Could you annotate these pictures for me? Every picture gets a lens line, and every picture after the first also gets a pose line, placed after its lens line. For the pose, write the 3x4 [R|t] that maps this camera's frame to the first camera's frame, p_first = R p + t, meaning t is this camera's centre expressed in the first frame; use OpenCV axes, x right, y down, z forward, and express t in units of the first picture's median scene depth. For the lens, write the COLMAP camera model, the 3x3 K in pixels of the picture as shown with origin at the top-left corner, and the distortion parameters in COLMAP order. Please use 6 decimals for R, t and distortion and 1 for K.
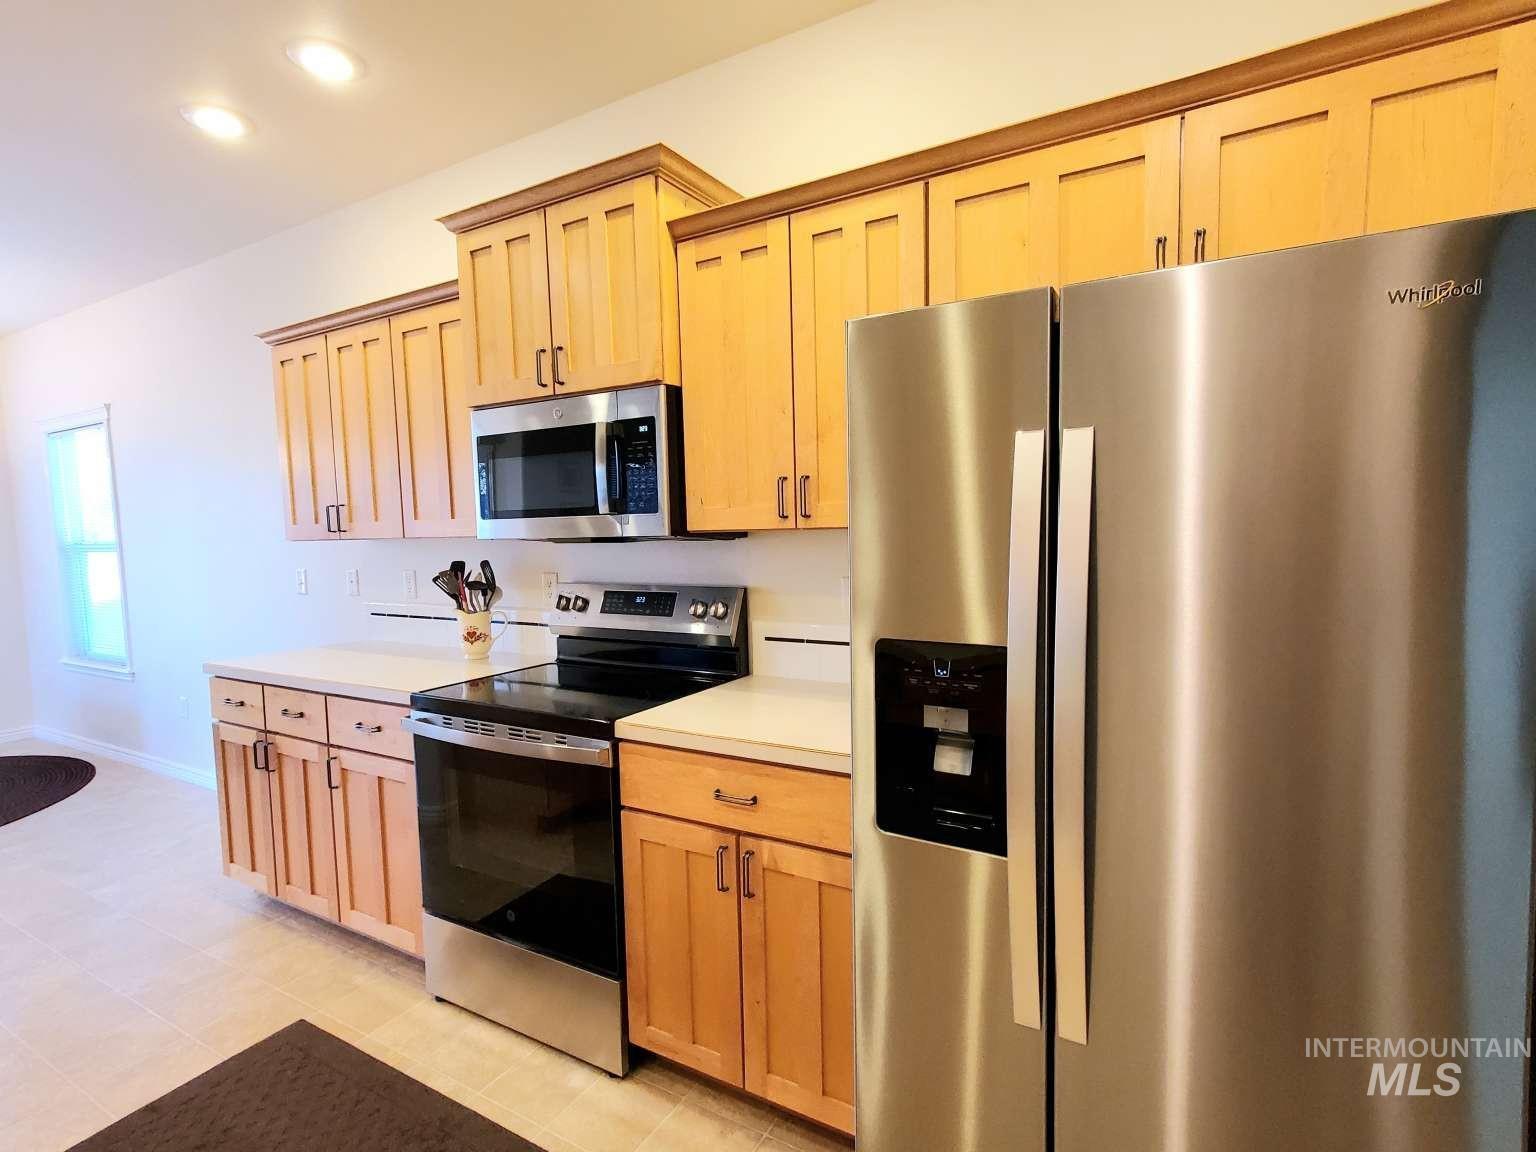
lens RADIAL K [[754.4, 0, 768.0], [0, 754.4, 576.0], [0, 0, 1]] dist [0.003077, 0.000540]
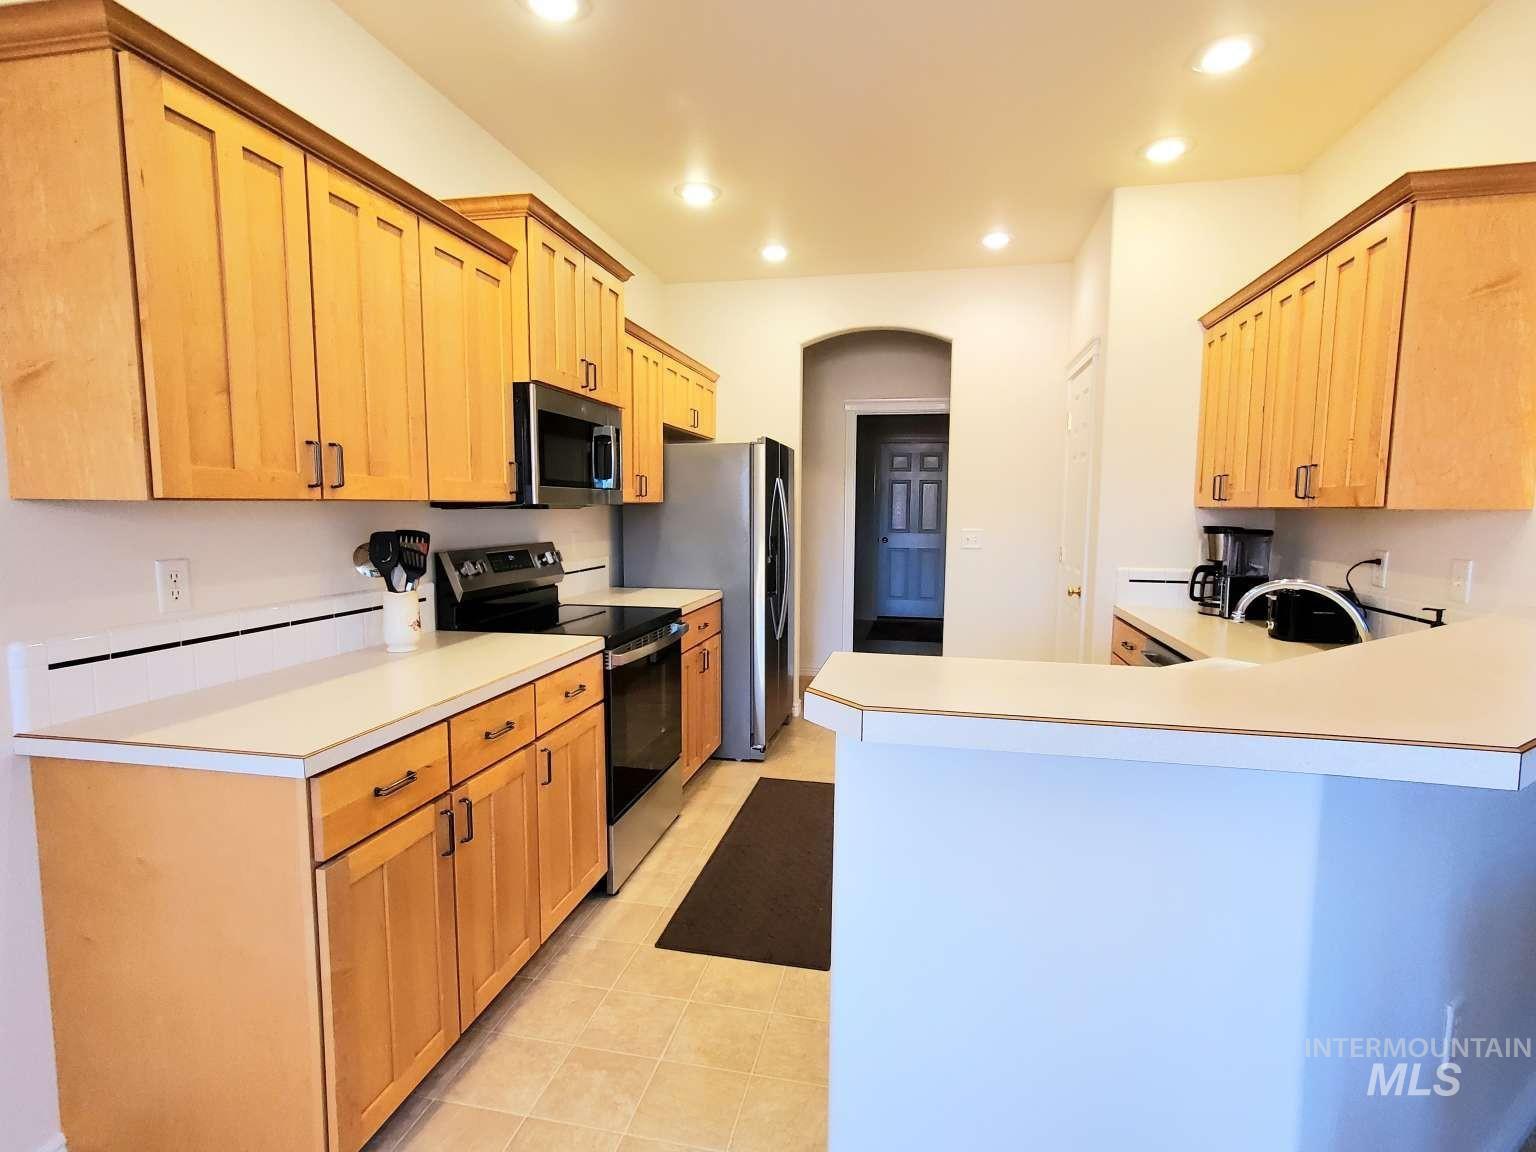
lens RADIAL K [[754.4, 0, 768.0], [0, 754.4, 576.0], [0, 0, 1]] dist [0.003077, 0.000540]
pose [[-0.295190, -0.069756, 0.952889, -1.455257], [0.083429, 0.991640, 0.098438, -0.024310], [-0.951789, 0.108557, -0.286902, 0.968280]]
